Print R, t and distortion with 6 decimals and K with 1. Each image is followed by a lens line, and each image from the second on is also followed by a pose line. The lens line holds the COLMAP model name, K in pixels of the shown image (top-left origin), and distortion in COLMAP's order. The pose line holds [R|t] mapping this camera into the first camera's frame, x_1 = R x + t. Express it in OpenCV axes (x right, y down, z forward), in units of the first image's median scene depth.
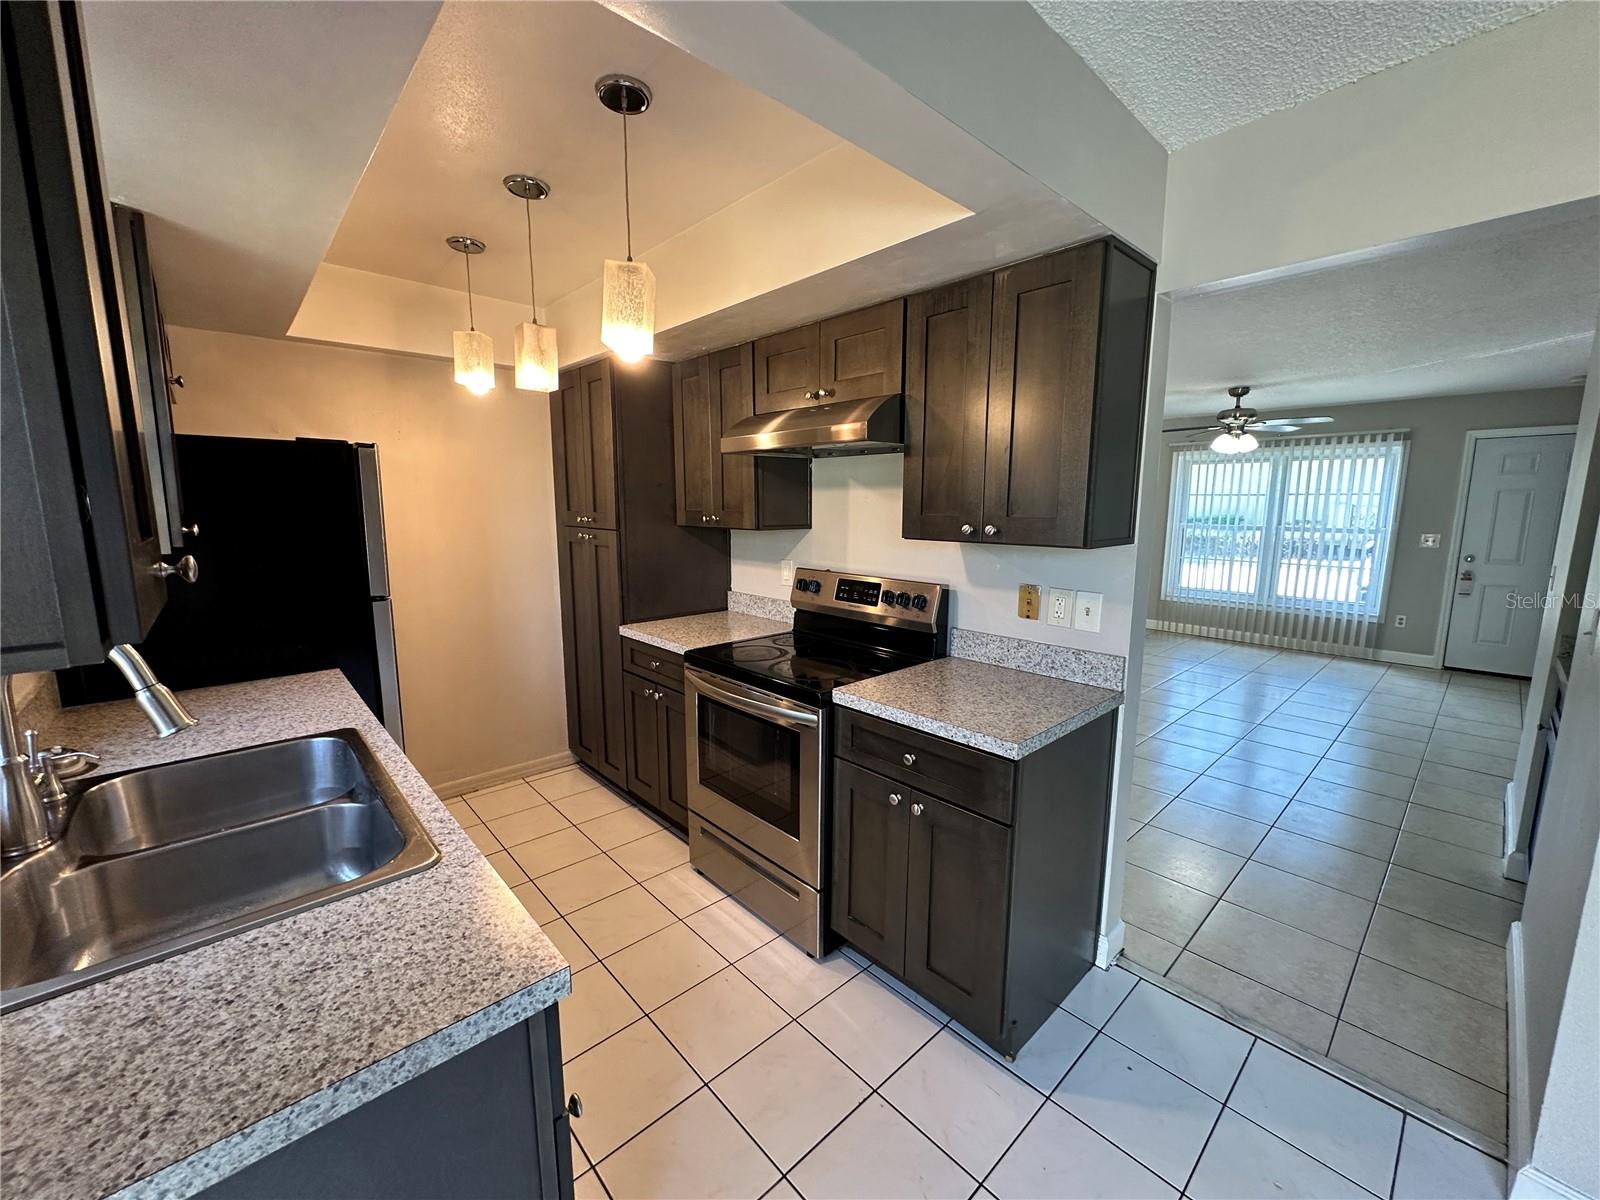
lens RADIAL K [[638.9, 0, 801.4], [0, 638.9, 599.5], [0, 0, 1]] dist [-0.001818, 0.000290]
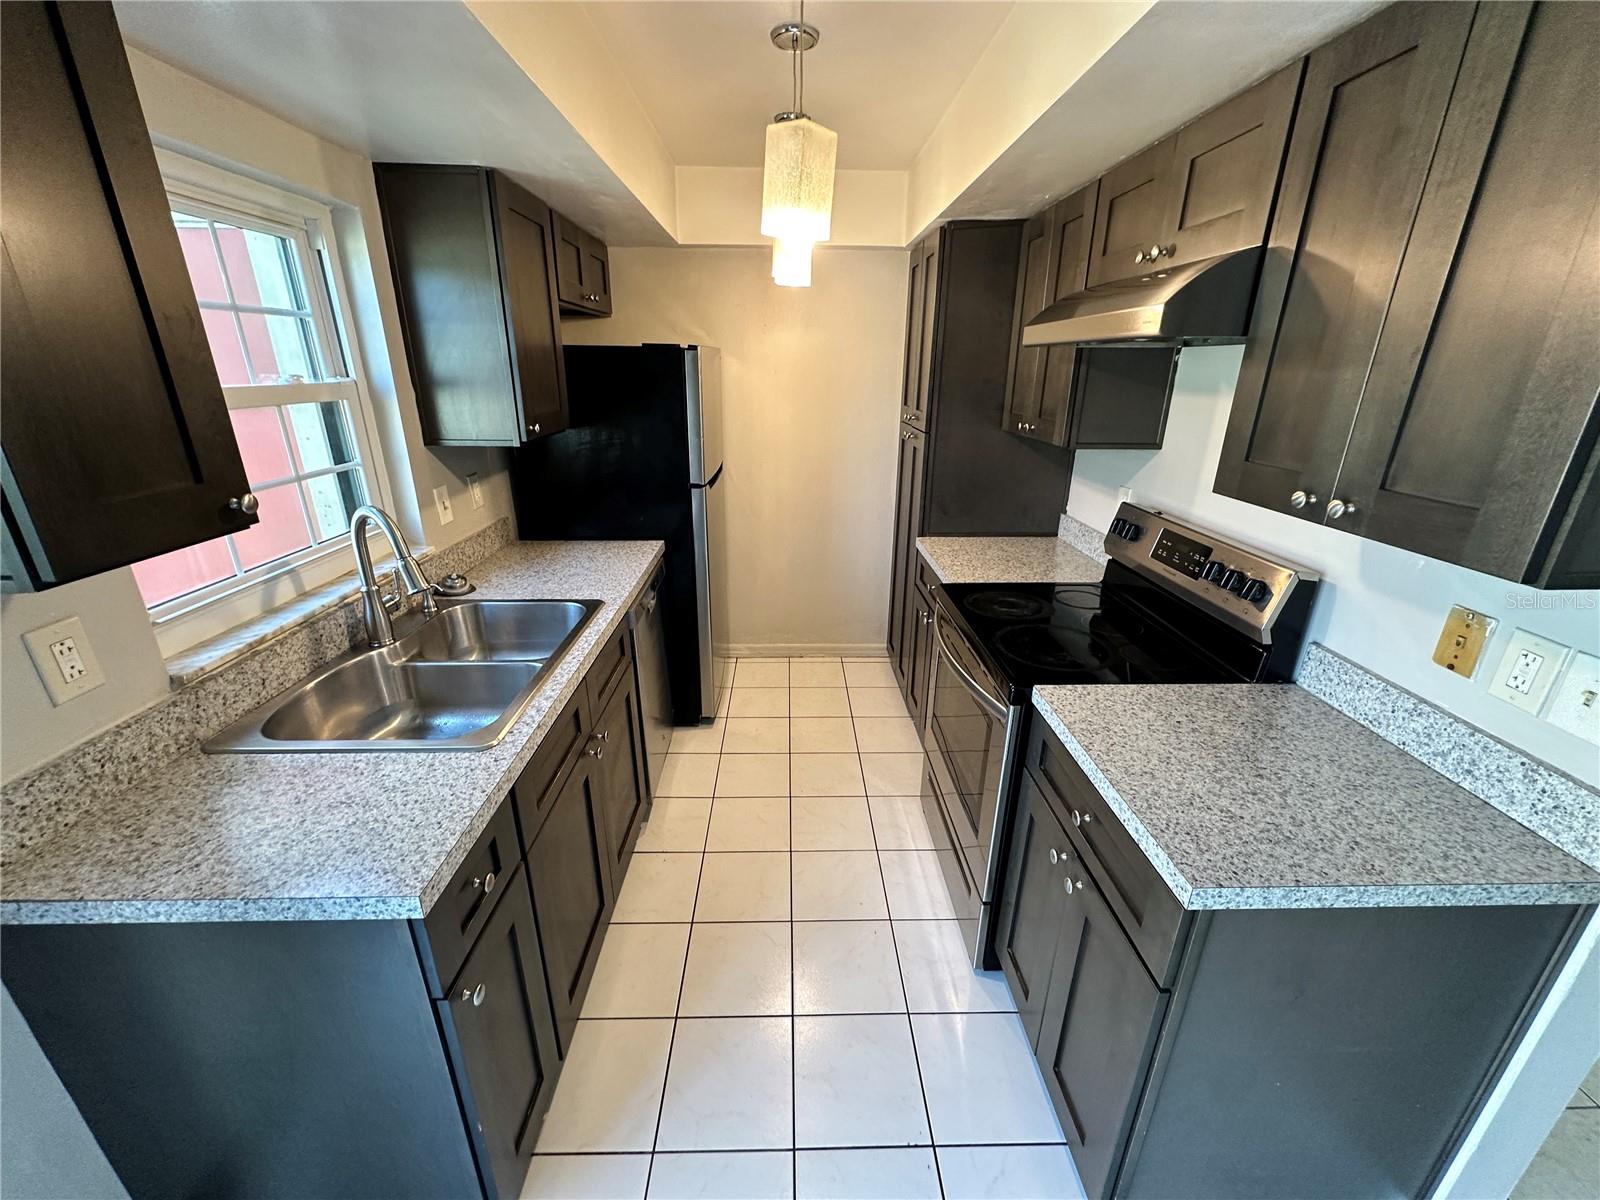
lens RADIAL K [[638.9, 0, 801.4], [0, 638.9, 599.5], [0, 0, 1]] dist [-0.001818, 0.000290]
pose [[0.751576, 0.229822, -0.618316, 0.265613], [-0.105932, 0.967230, 0.230747, -0.096283], [0.651085, -0.107925, 0.751293, 0.243400]]
